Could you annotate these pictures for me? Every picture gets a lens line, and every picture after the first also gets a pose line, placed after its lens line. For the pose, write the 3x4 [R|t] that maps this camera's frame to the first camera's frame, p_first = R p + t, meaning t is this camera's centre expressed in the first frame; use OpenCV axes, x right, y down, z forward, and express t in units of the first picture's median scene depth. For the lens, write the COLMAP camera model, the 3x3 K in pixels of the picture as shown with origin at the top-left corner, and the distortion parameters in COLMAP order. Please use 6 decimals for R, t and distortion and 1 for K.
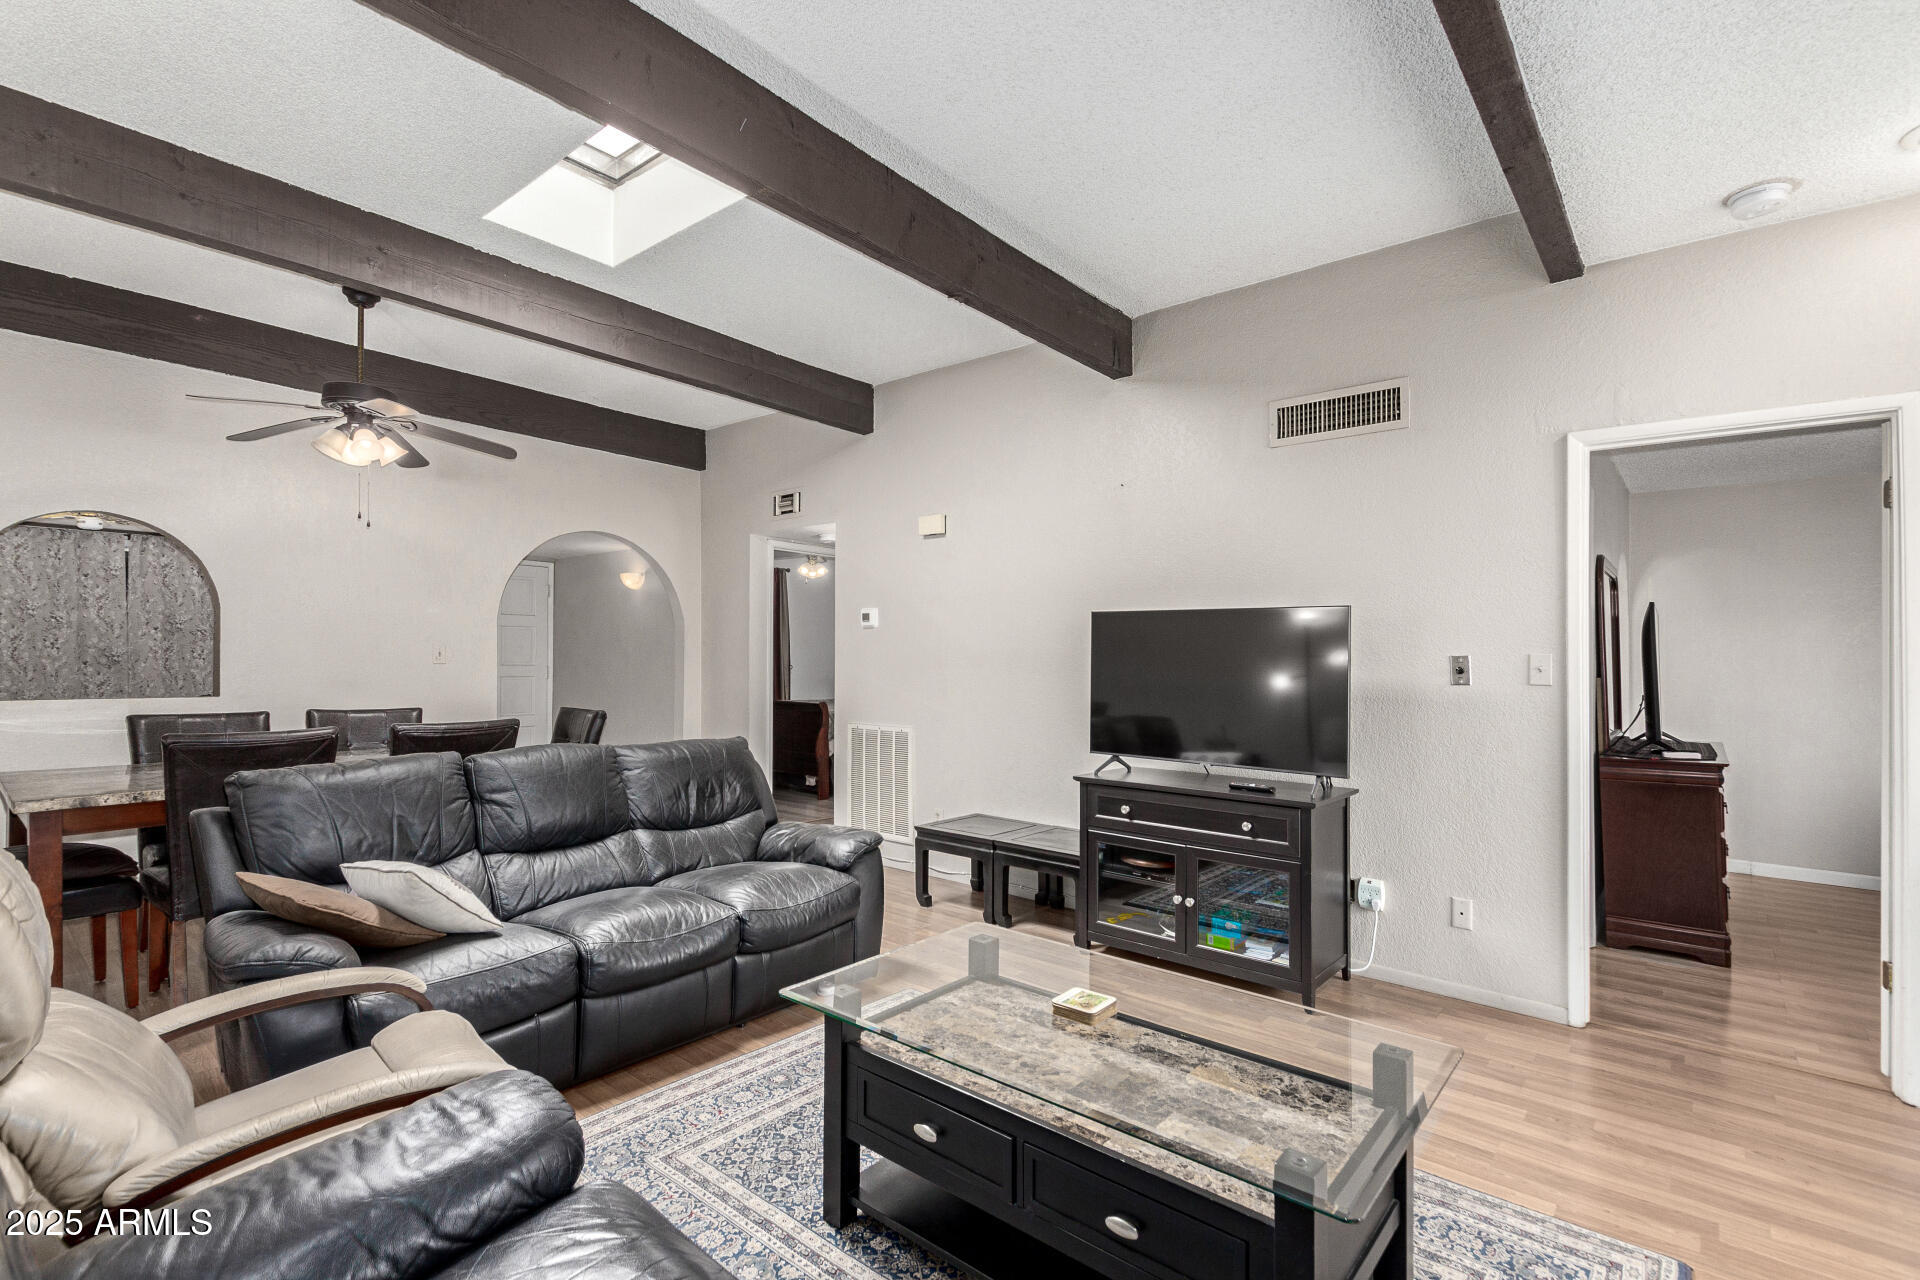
lens RADIAL K [[883.9, 0, 965.8], [0, 883.9, 642.4], [0, 0, 1]] dist [0.009411, -0.003874]
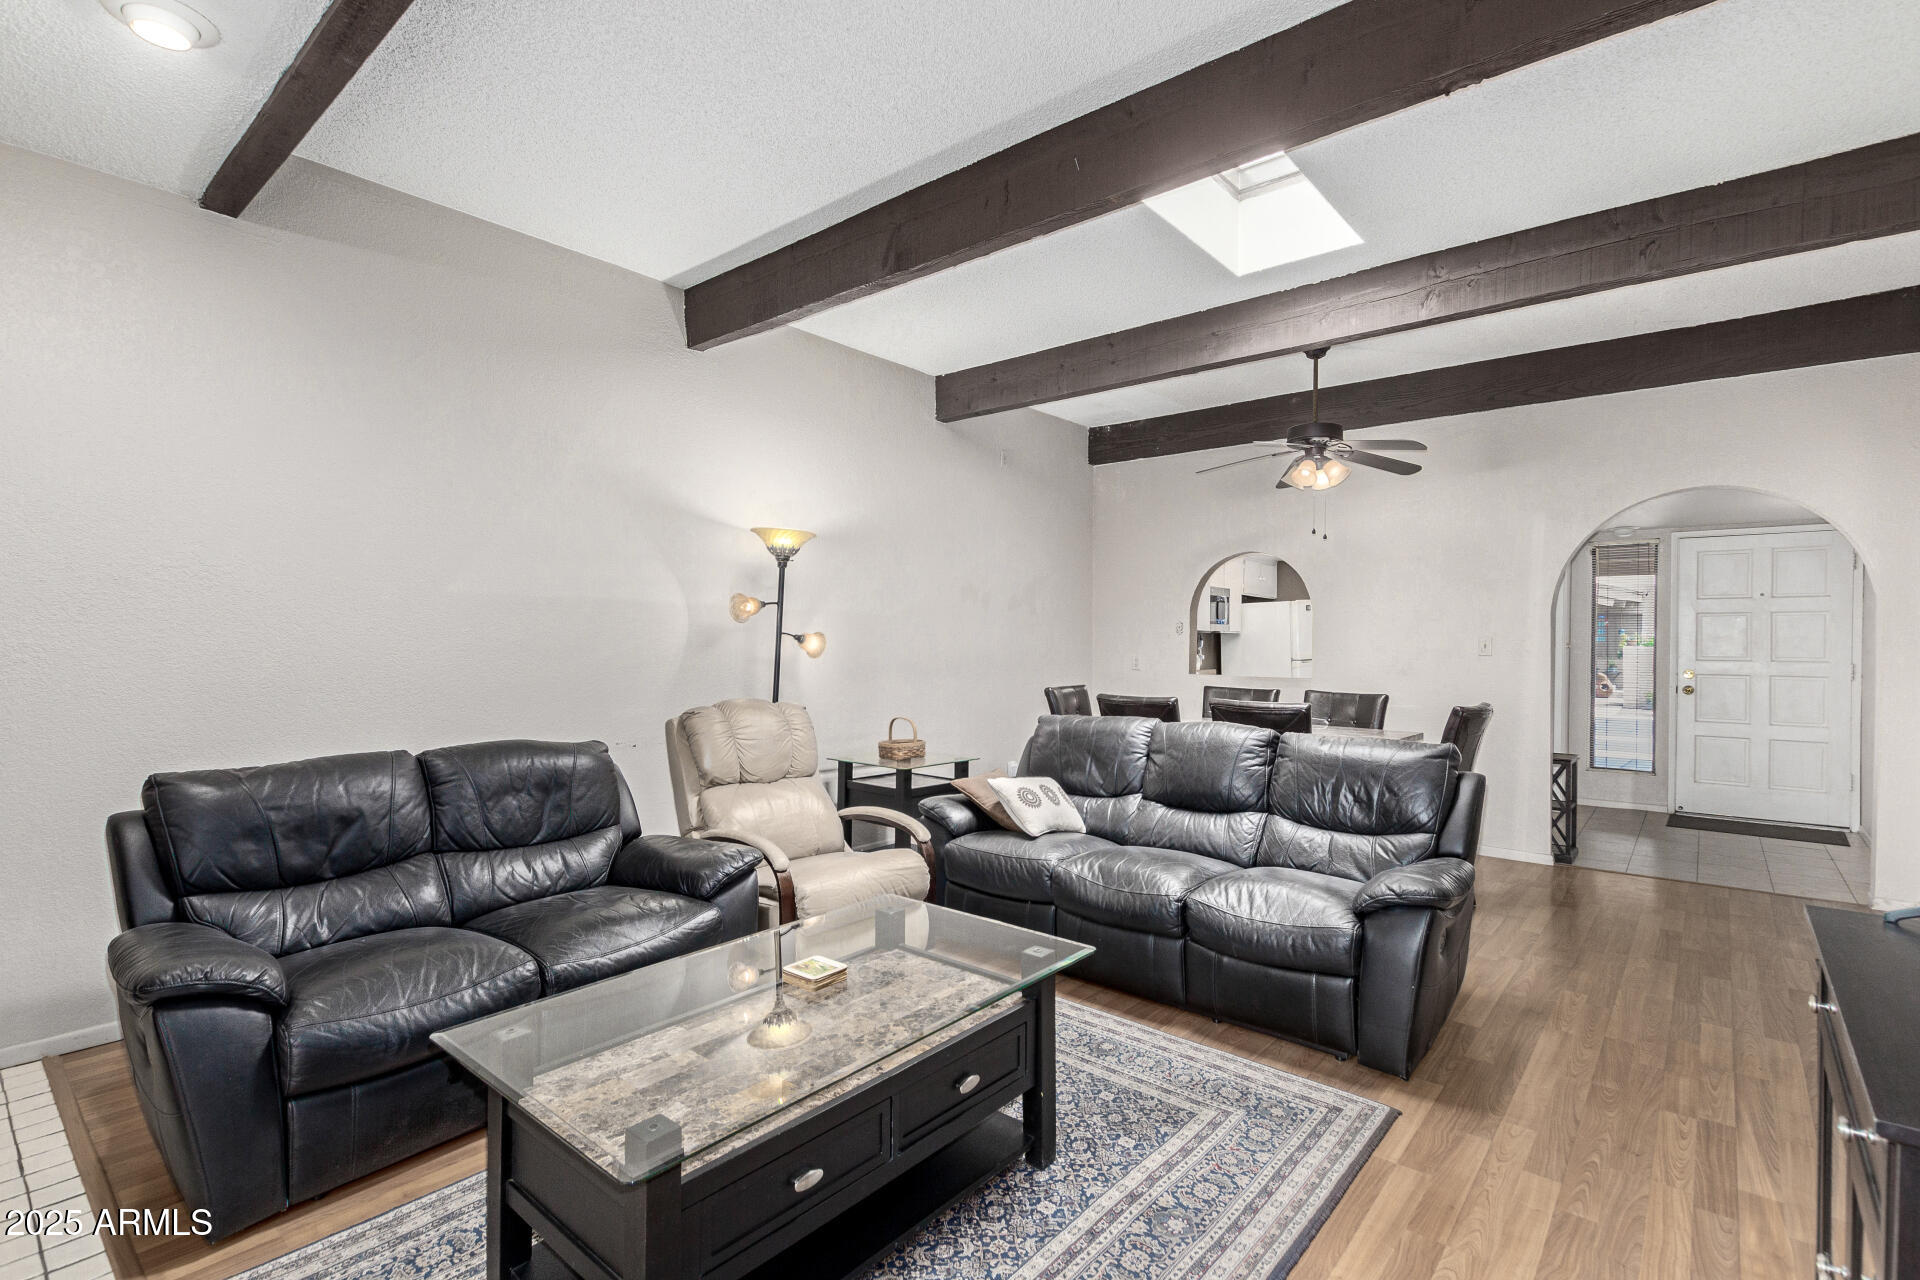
lens RADIAL K [[883.9, 0, 967.5], [0, 883.9, 642.6], [0, 0, 1]] dist [0.009411, -0.003874]
pose [[-0.001928, -0.007994, -0.999966, 0.669585], [0.008257, 0.999934, -0.008010, 0.019414], [0.999964, -0.008272, -0.001862, 0.674566]]
